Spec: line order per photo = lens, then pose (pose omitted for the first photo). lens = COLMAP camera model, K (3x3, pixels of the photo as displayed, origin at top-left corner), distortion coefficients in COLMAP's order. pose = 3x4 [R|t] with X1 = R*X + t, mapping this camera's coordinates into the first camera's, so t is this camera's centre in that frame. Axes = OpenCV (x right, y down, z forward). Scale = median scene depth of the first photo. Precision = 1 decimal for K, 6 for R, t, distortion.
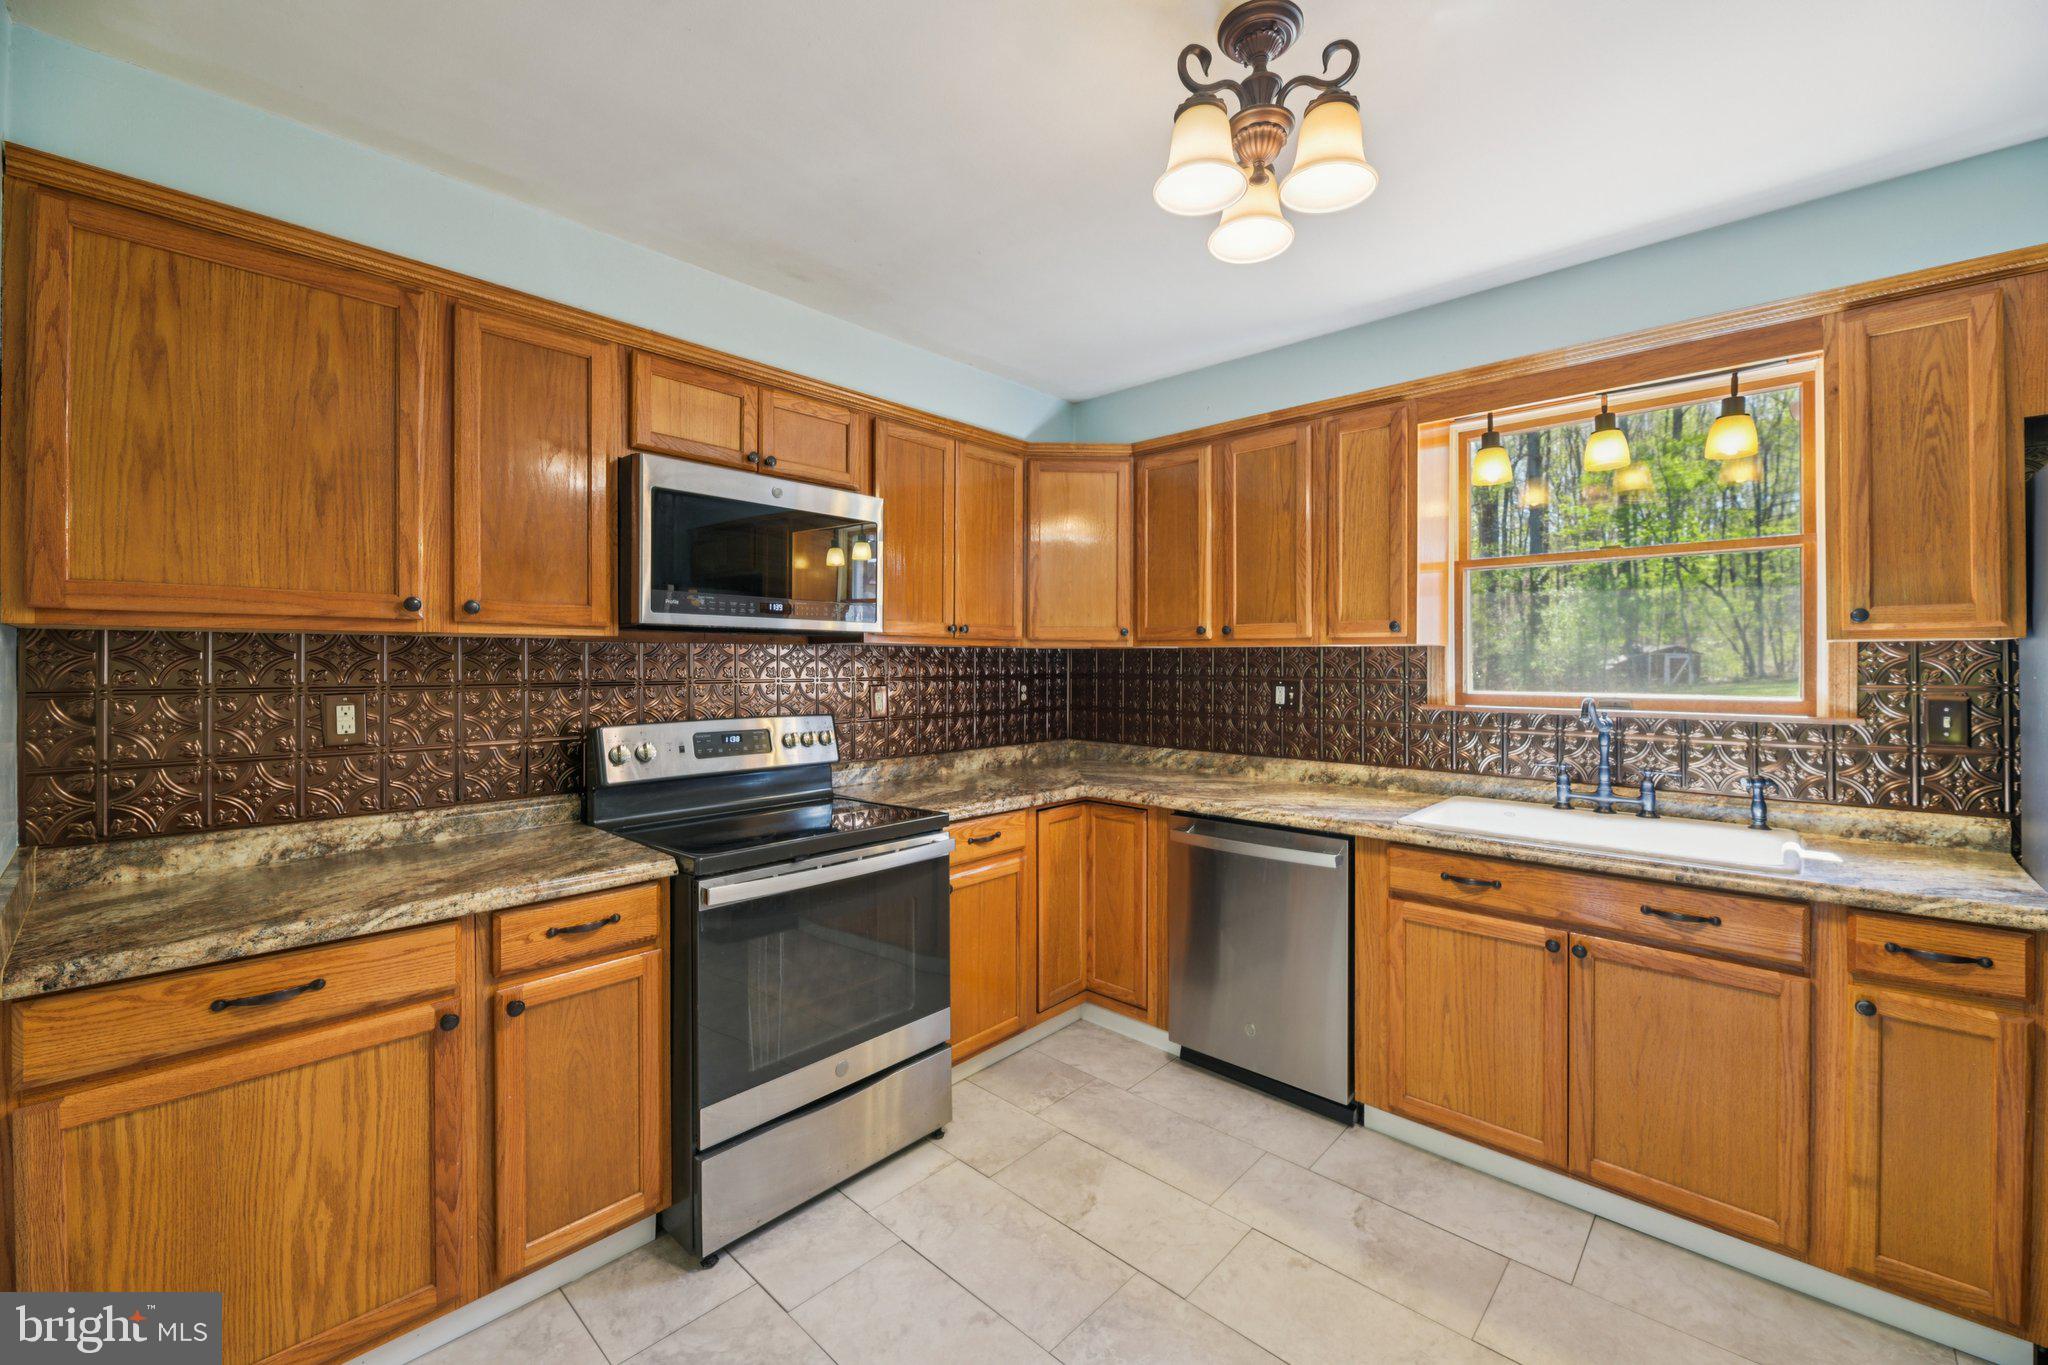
lens RADIAL K [[826.4, 0, 1036.8], [0, 826.4, 662.6], [0, 0, 1]] dist [0.002342, -0.004517]
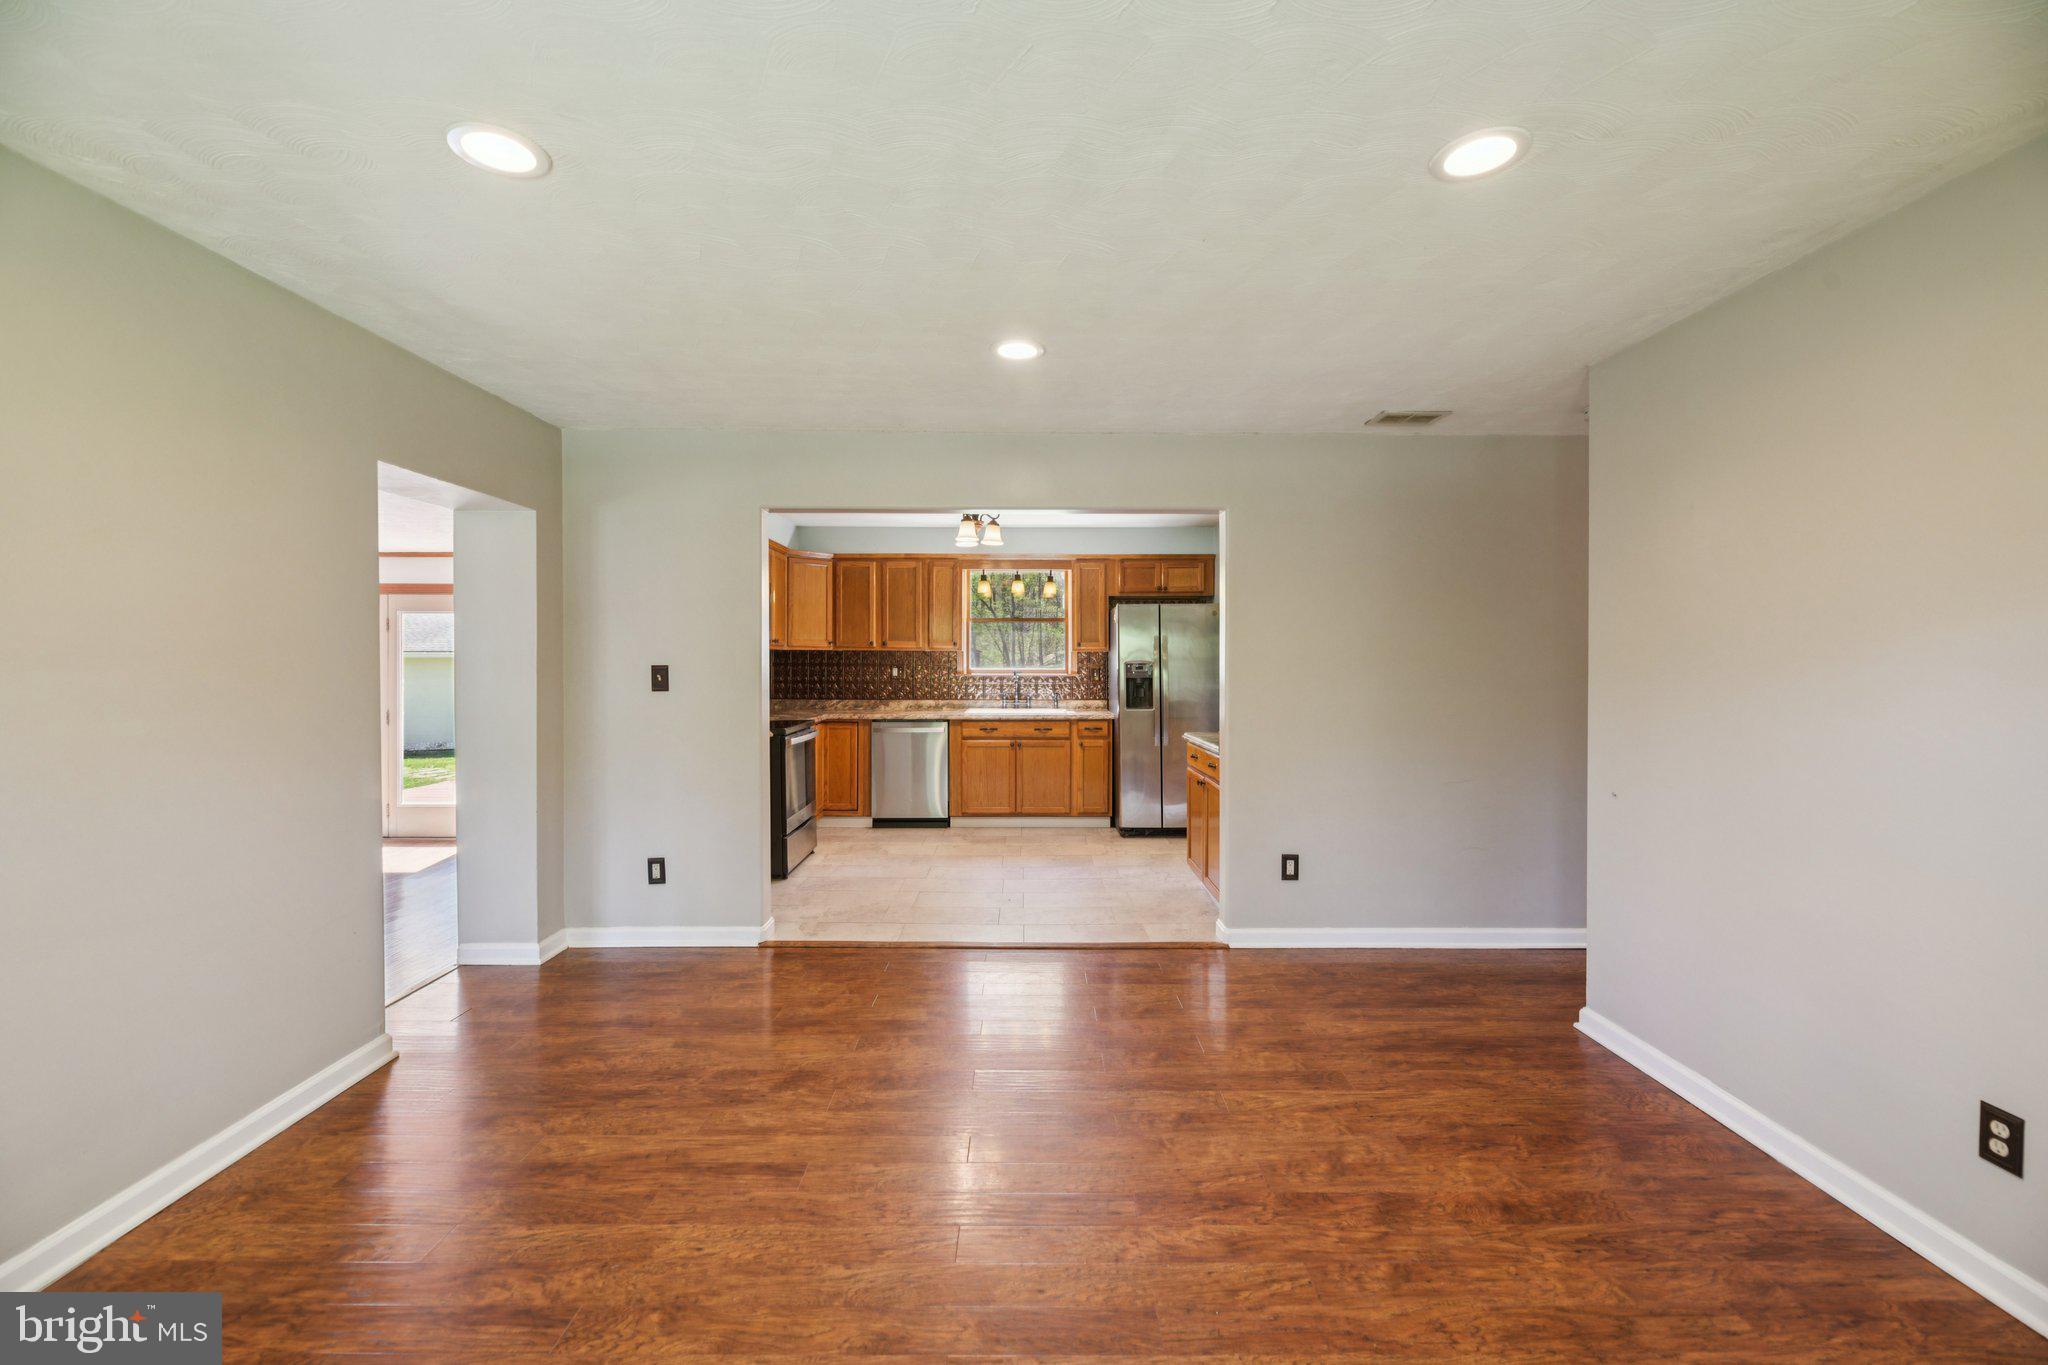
lens RADIAL K [[826.4, 0, 1036.8], [0, 826.4, 662.6], [0, 0, 1]] dist [0.002342, -0.004517]
pose [[0.727272, -0.003429, 0.686341, -1.296712], [-0.000228, 0.999986, 0.005238, 0.002432], [-0.686349, -0.003966, 0.727261, -1.207237]]
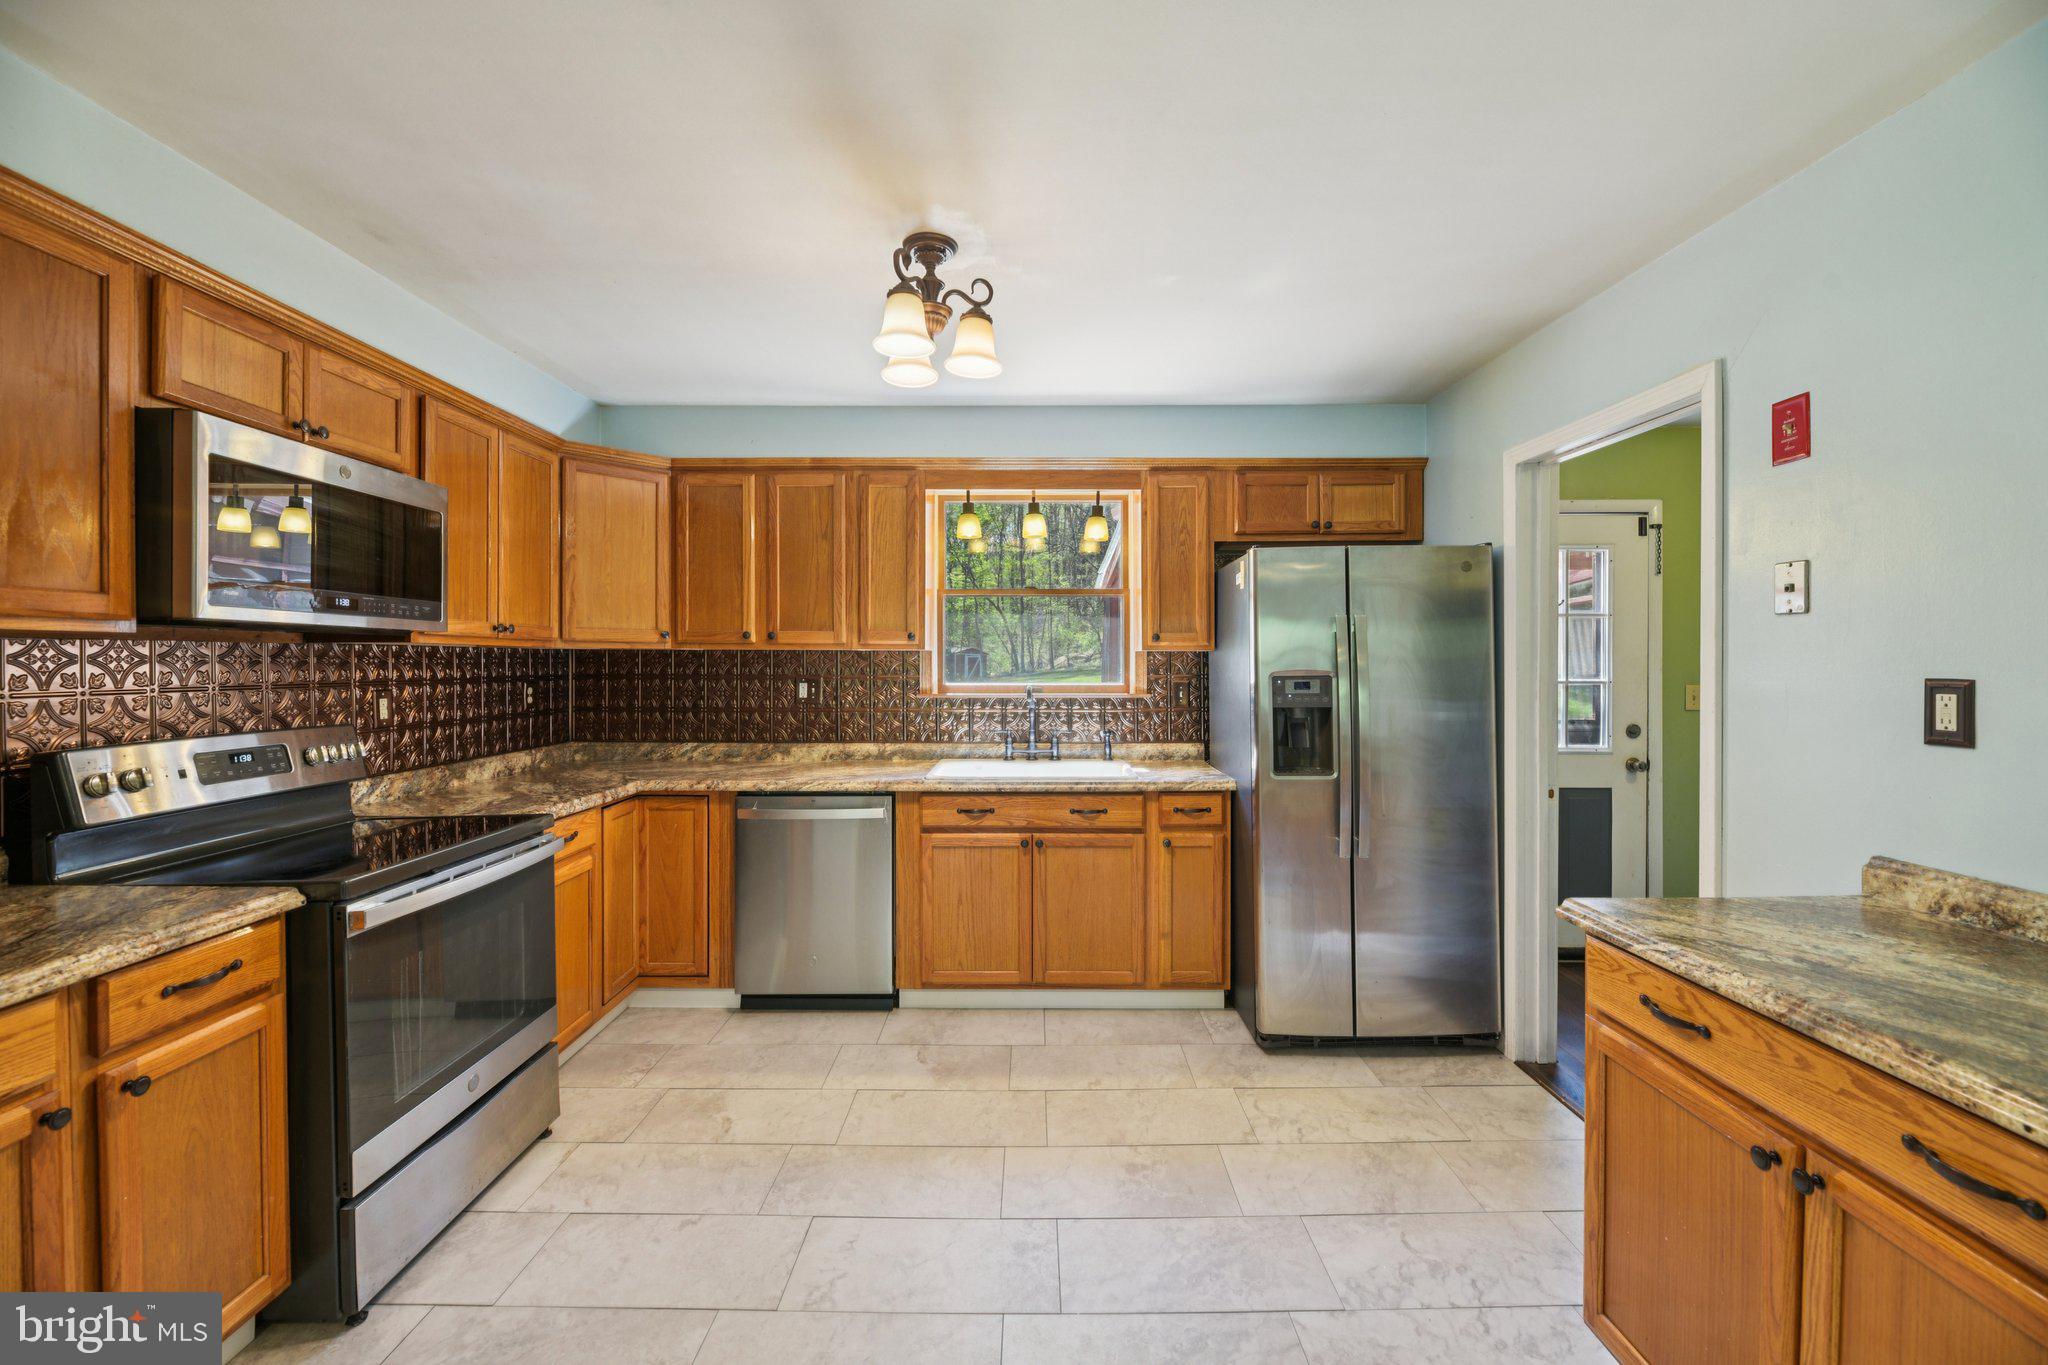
lens RADIAL K [[826.4, 0, 1036.8], [0, 826.4, 662.6], [0, 0, 1]] dist [0.002342, -0.004517]
pose [[0.734457, -0.001980, 0.678652, -0.358015], [0.000921, 0.999998, 0.001921, -0.003559], [-0.678655, -0.000786, 0.734457, -0.142276]]
